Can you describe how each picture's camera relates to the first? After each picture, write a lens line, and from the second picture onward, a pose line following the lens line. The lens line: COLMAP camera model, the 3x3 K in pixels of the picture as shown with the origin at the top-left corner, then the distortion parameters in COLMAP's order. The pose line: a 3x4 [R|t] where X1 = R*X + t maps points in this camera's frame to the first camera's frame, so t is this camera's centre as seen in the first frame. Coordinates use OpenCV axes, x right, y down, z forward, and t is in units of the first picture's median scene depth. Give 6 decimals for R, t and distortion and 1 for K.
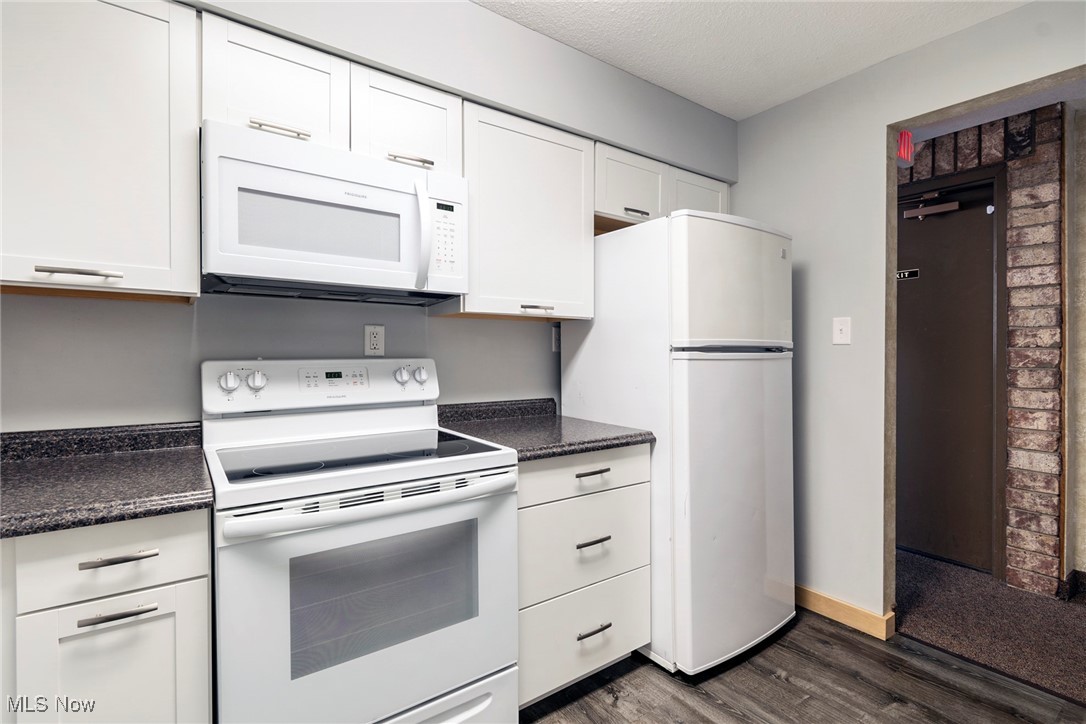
lens RADIAL K [[494.9, 0, 541.5], [0, 494.9, 354.3], [0, 0, 1]] dist [-0.001893, -0.000318]
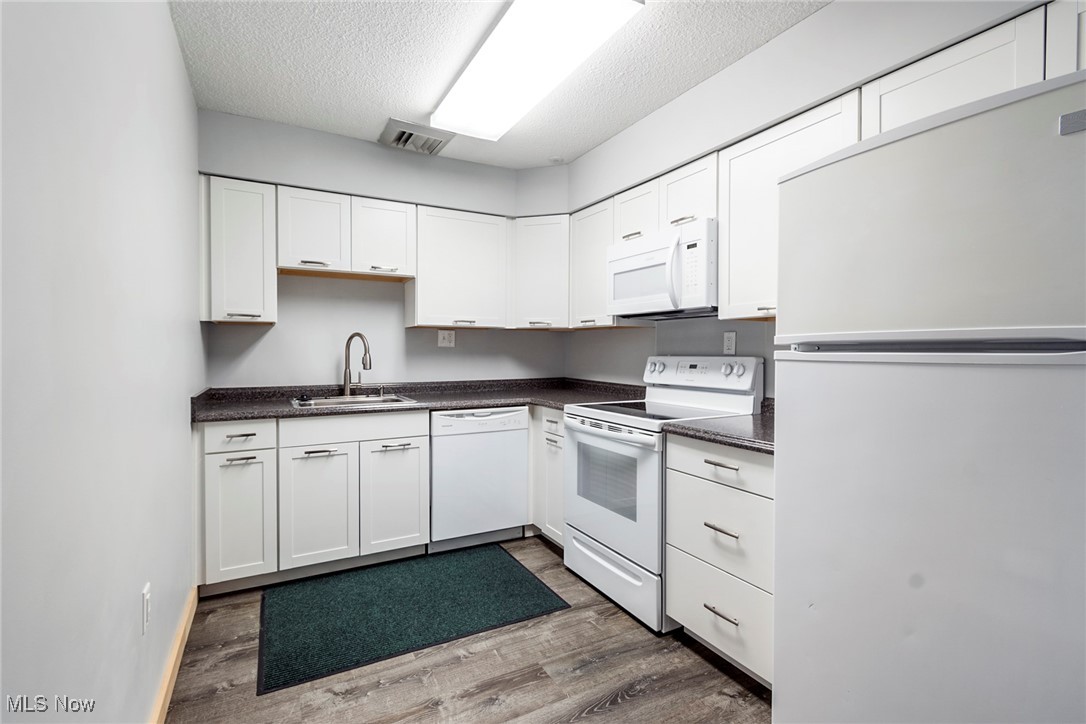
lens RADIAL K [[494.9, 0, 541.5], [0, 494.9, 354.3], [0, 0, 1]] dist [-0.001893, -0.000318]
pose [[-0.110728, 0.005252, -0.993837, 1.206537], [-0.007751, 0.999951, 0.006148, -0.001902], [0.993821, 0.008384, -0.110681, 0.731110]]
